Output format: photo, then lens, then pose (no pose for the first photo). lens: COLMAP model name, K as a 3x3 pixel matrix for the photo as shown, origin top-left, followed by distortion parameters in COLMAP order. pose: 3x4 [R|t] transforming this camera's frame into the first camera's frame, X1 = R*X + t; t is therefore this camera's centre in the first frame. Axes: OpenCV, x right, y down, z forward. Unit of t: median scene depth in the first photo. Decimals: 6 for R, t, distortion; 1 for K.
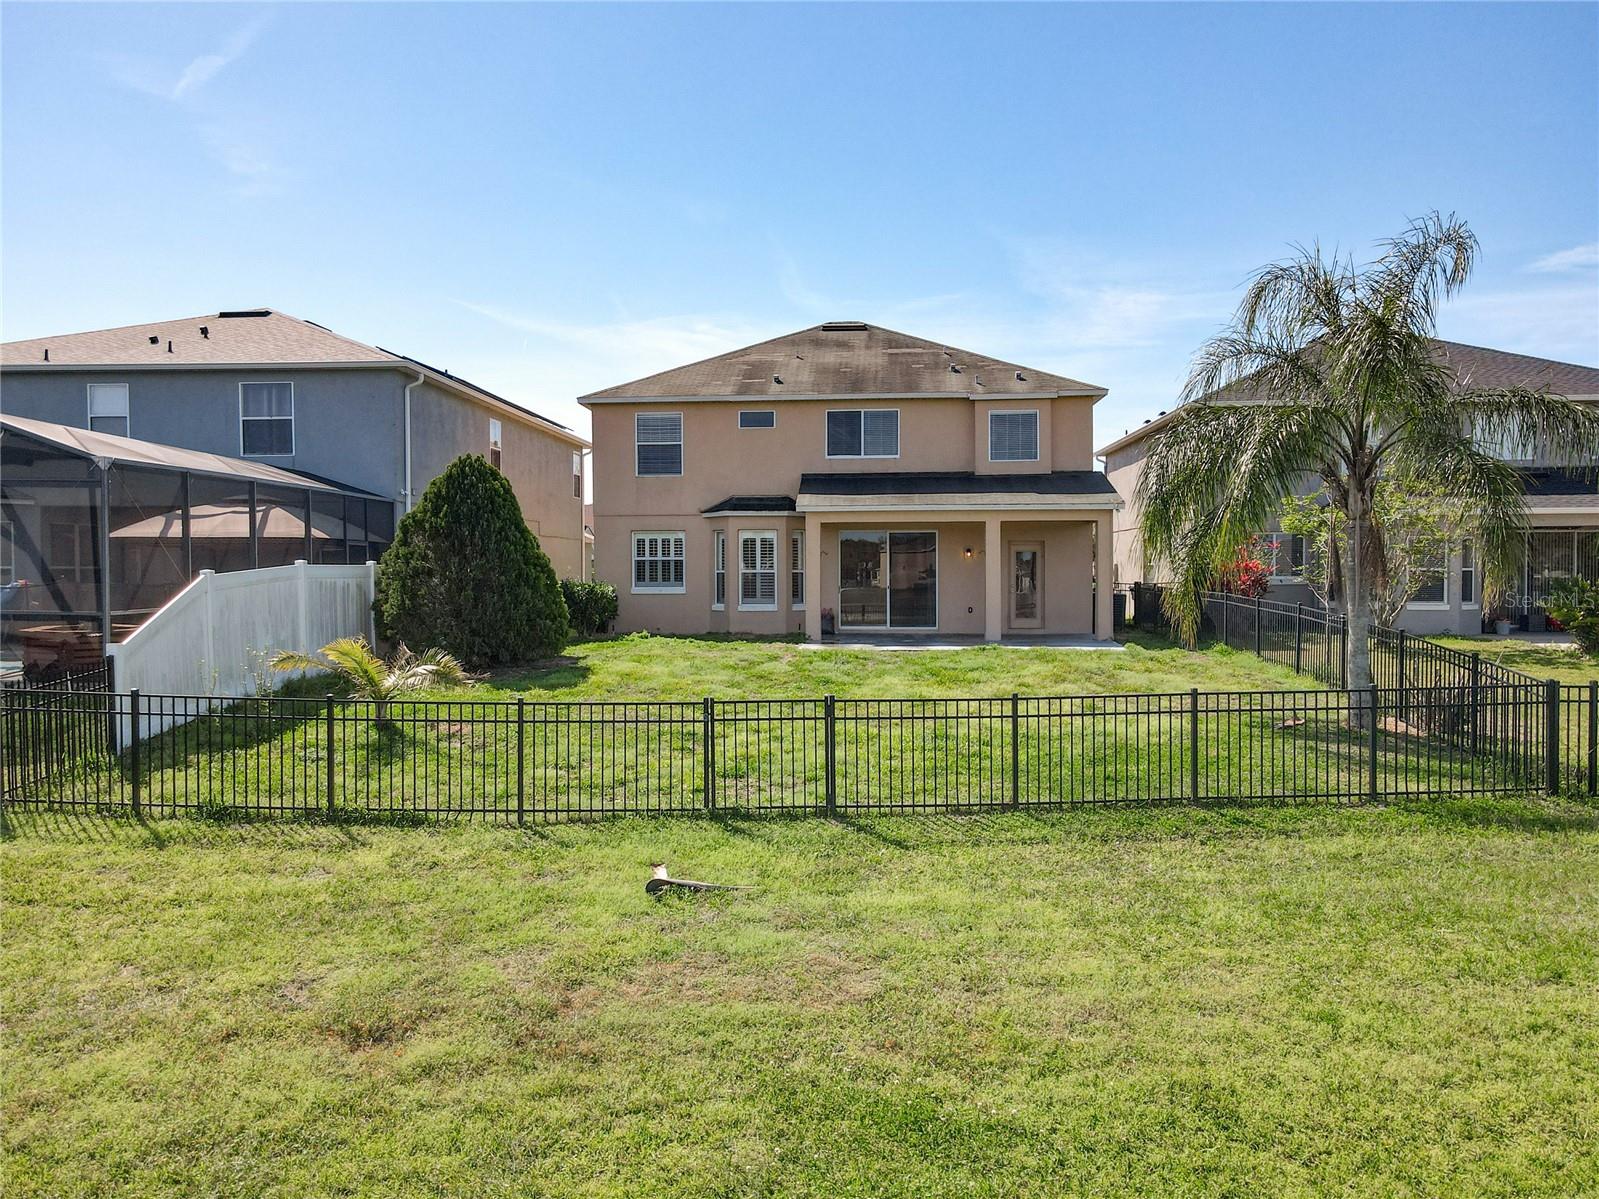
lens RADIAL K [[1134.5, 0, 841.6], [0, 1134.5, 569.2], [0, 0, 1]] dist [0.004217, 0.010314]
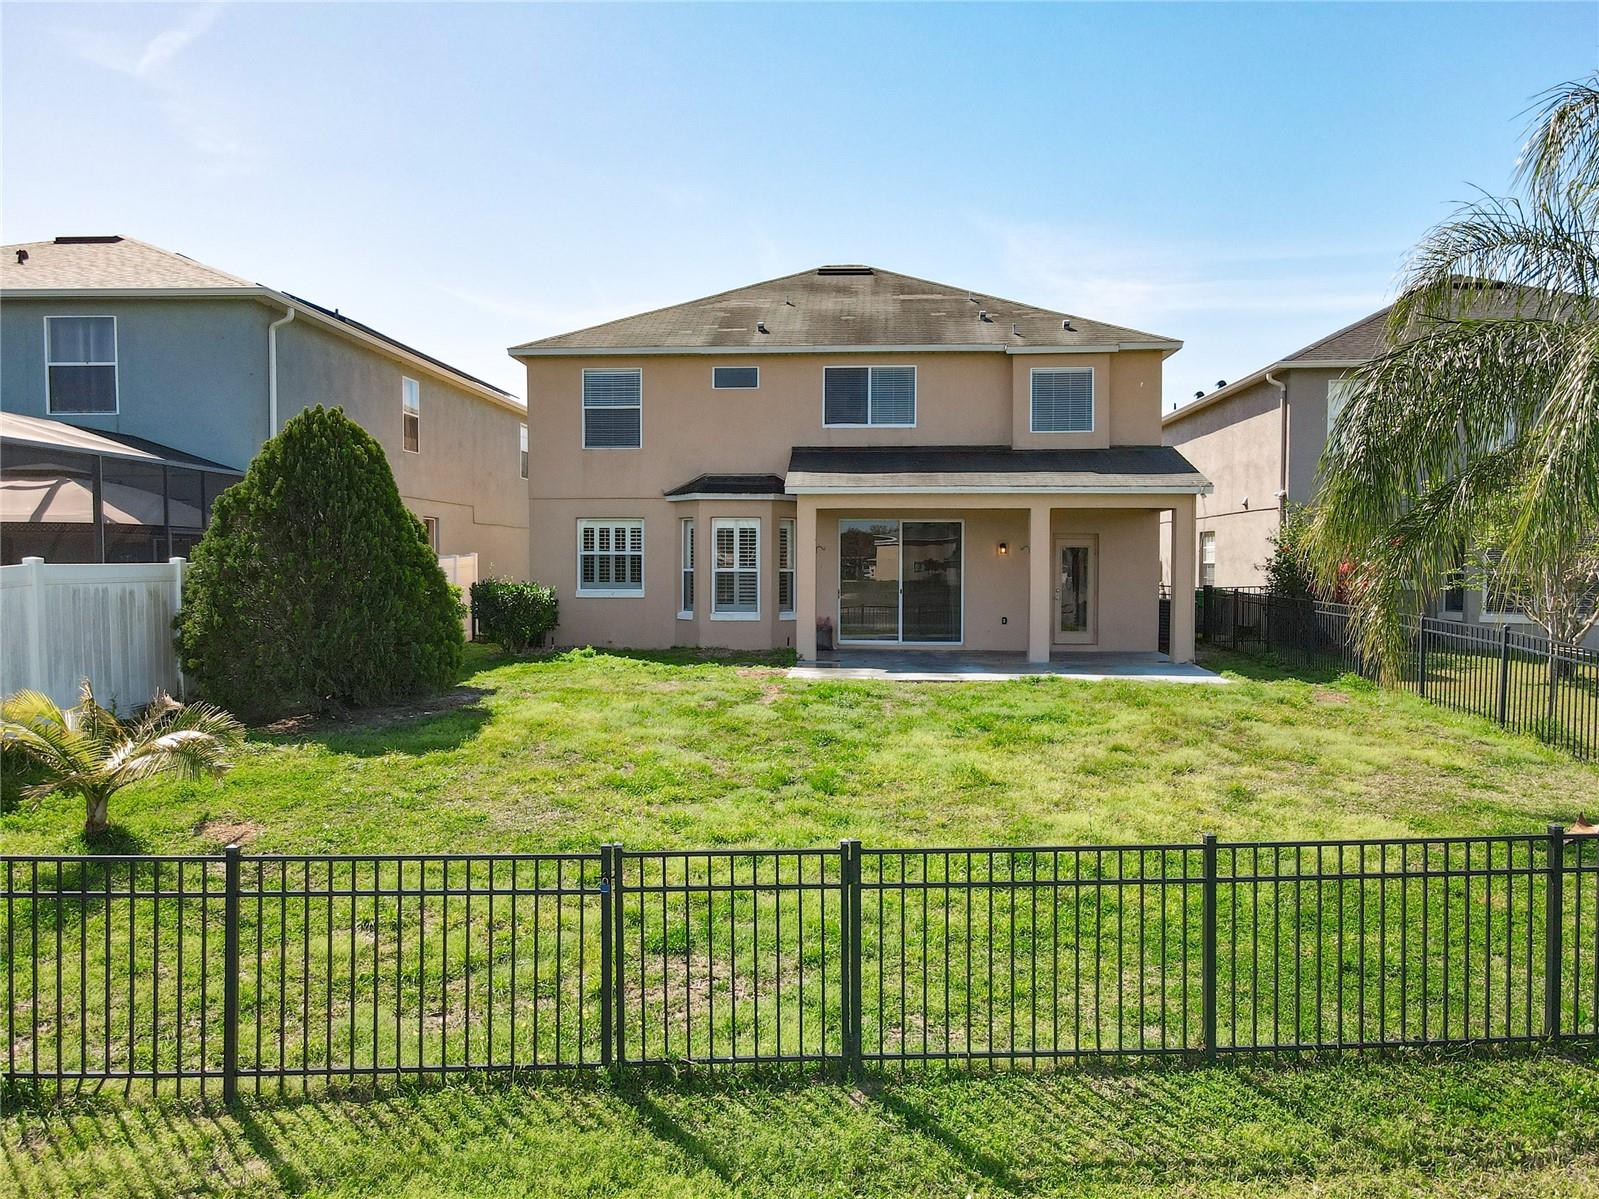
lens RADIAL K [[1134.5, 0, 841.6], [0, 1134.5, 569.2], [0, 0, 1]] dist [0.004217, 0.010314]
pose [[0.999923, 0.006153, 0.010782, -0.008931], [-0.006251, 0.999940, 0.009001, -0.006389], [-0.010726, -0.009068, 0.999901, 0.211926]]
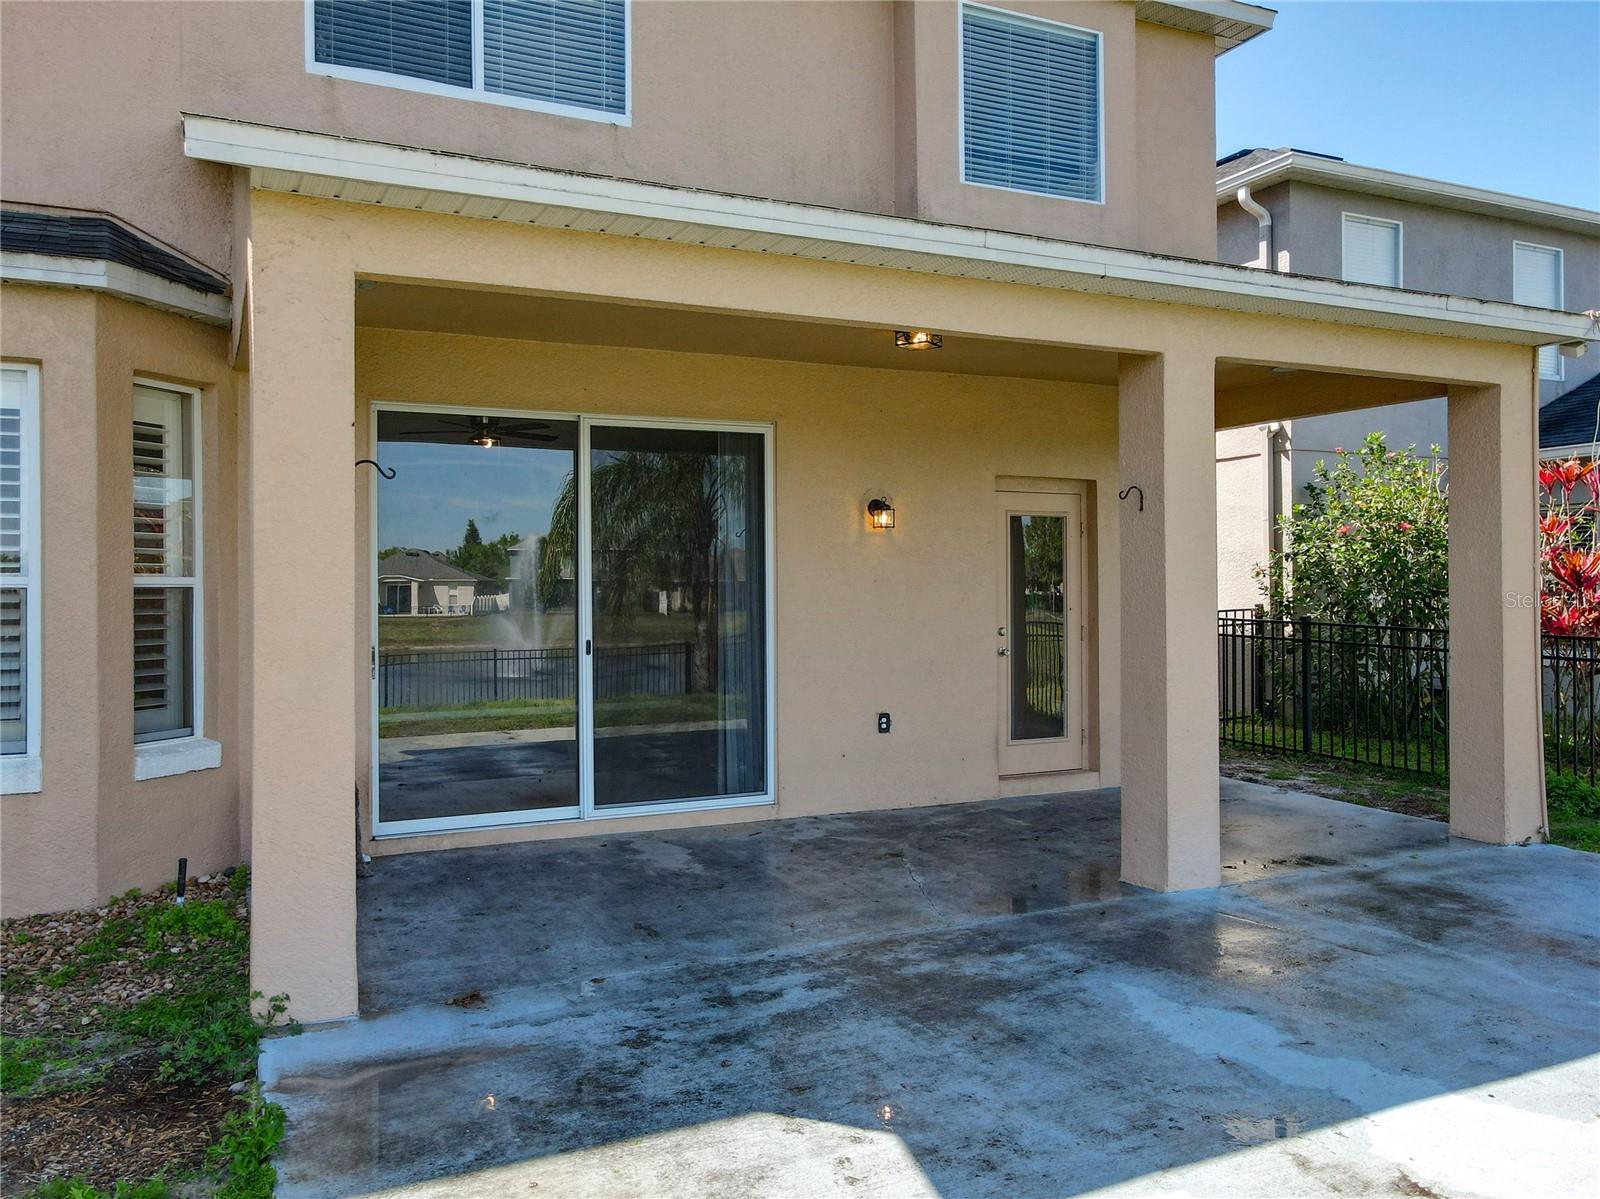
lens RADIAL K [[1166.3, 0, 802.7], [0, 1166.3, 577.9], [0, 0, 1]] dist [0.016995, 0.004862]
pose [[0.880570, 0.002336, 0.473911, -0.037755], [-0.000295, 0.999990, -0.004382, 0.002164], [-0.473917, 0.003719, 0.880562, 0.763186]]
